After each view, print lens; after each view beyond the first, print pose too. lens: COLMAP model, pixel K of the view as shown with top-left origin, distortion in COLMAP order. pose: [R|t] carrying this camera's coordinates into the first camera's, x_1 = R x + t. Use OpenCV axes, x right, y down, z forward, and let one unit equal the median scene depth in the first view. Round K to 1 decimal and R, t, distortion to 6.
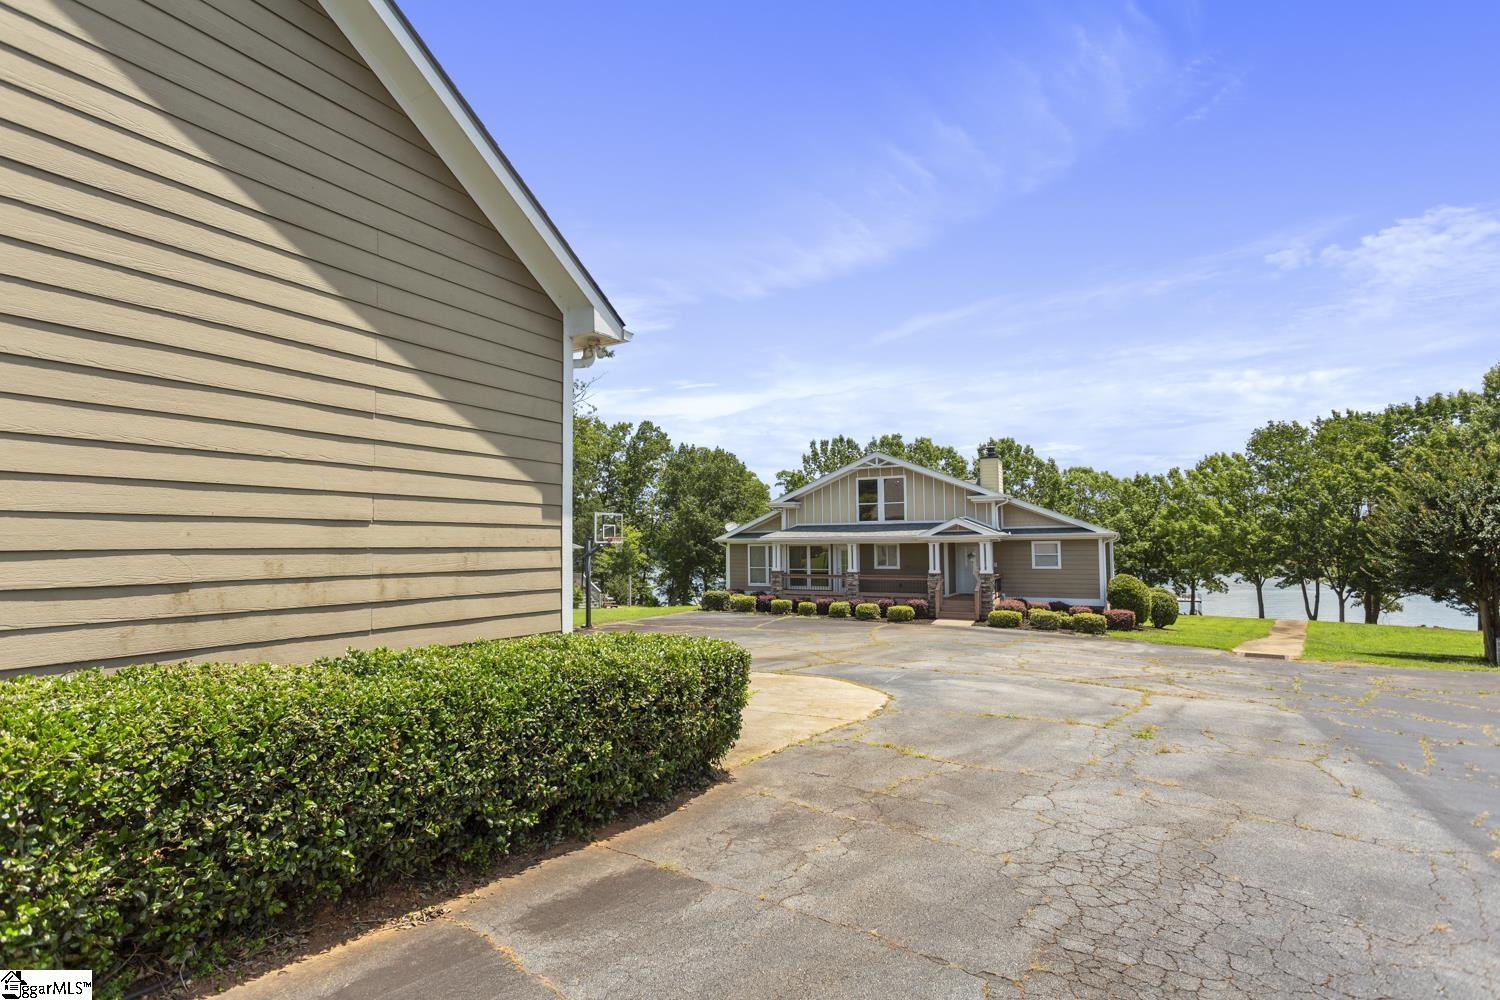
lens RADIAL K [[720.4, 0, 739.3], [0, 720.4, 509.5], [0, 0, 1]] dist [0.003785, 0.001175]
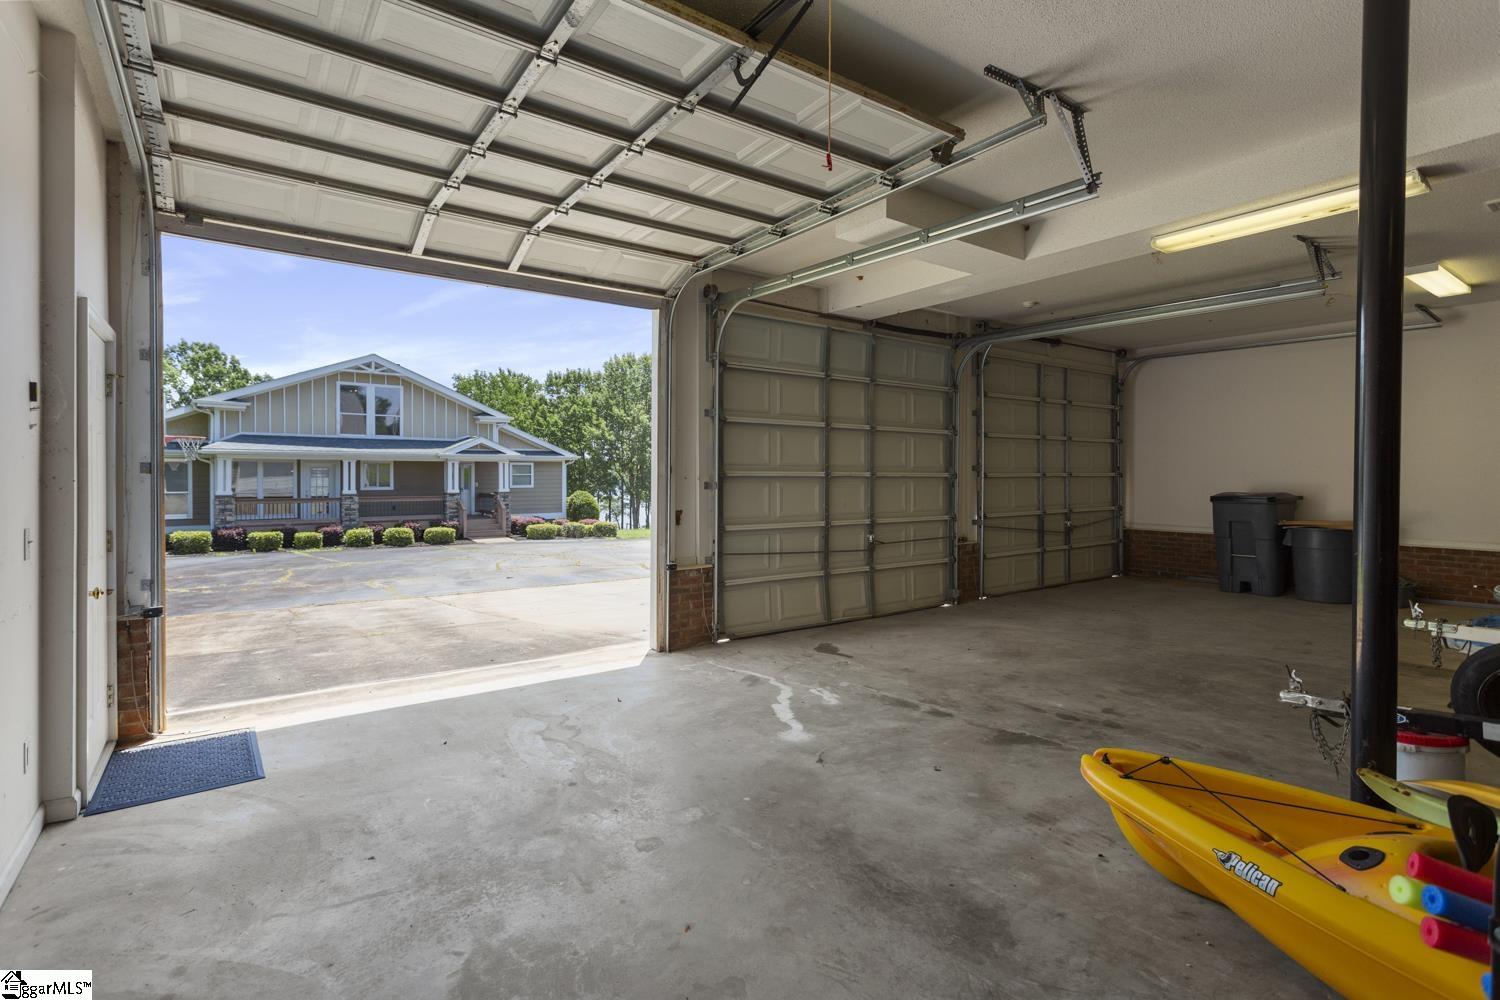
lens RADIAL K [[720.4, 0, 746.6], [0, 720.4, 484.9], [0, 0, 1]] dist [0.003785, 0.001175]
pose [[0.400939, -0.003803, 0.916097, -0.202326], [-0.051355, 0.998326, 0.026620, 0.014103], [-0.914664, -0.057719, 0.400072, 0.112075]]
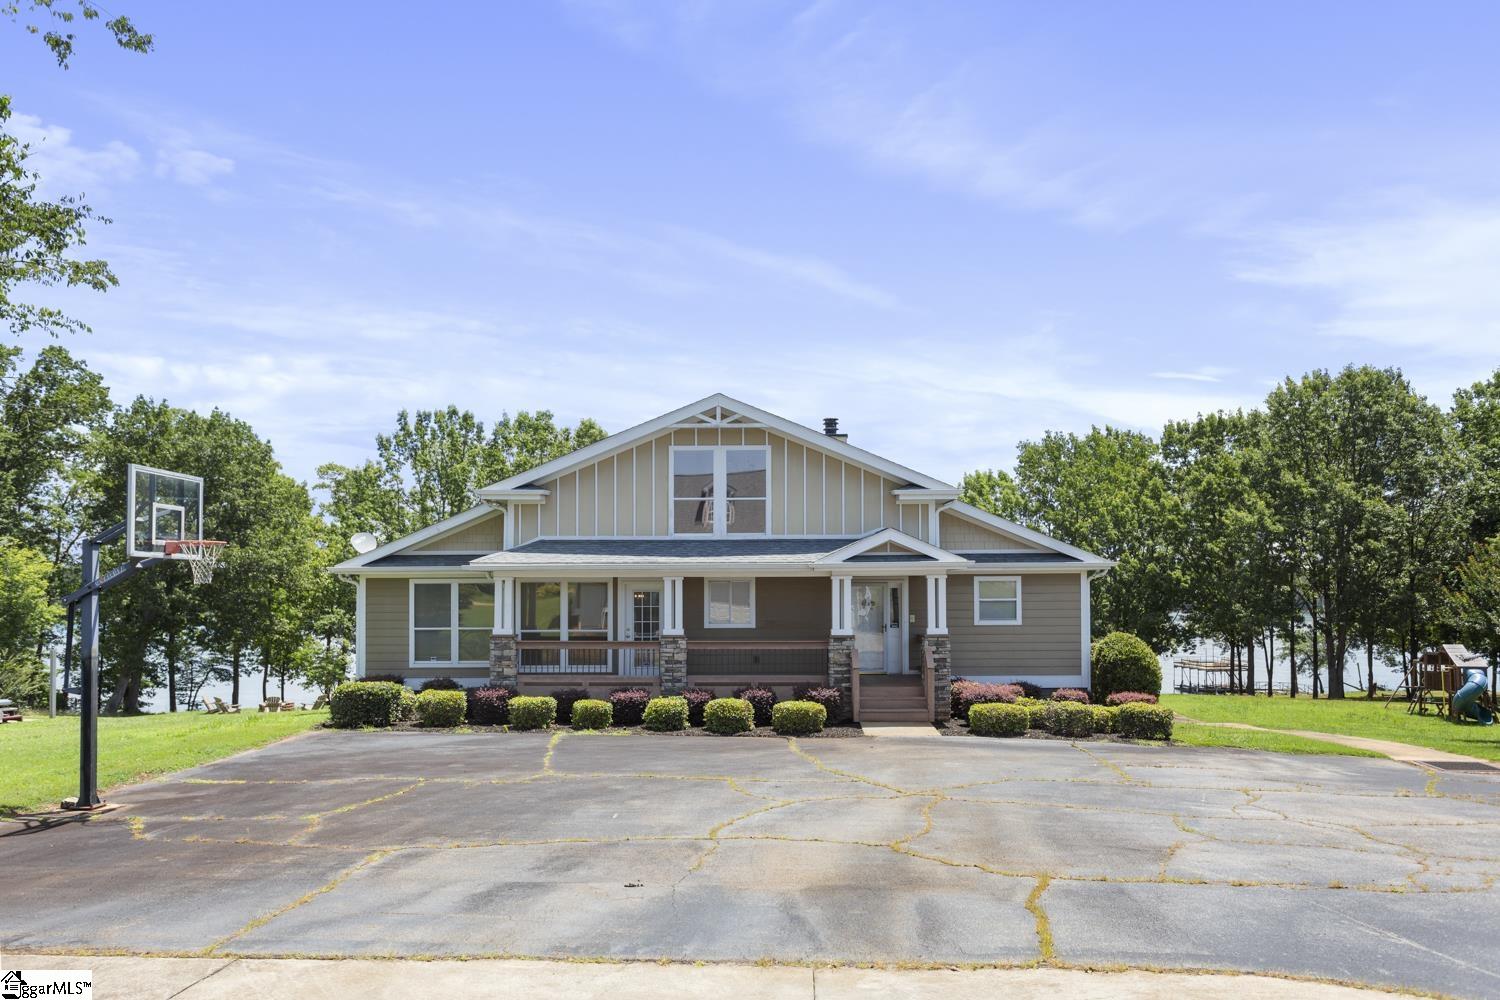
lens RADIAL K [[1069.5, 0, 746.9], [0, 1069.5, 579.3], [0, 0, 1]] dist [0.008466, 0.002826]
pose [[0.889812, 0.011917, 0.456172, -0.062046], [-0.027058, 0.999278, 0.026676, 0.013170], [-0.455525, -0.036080, 0.889492, 0.154898]]
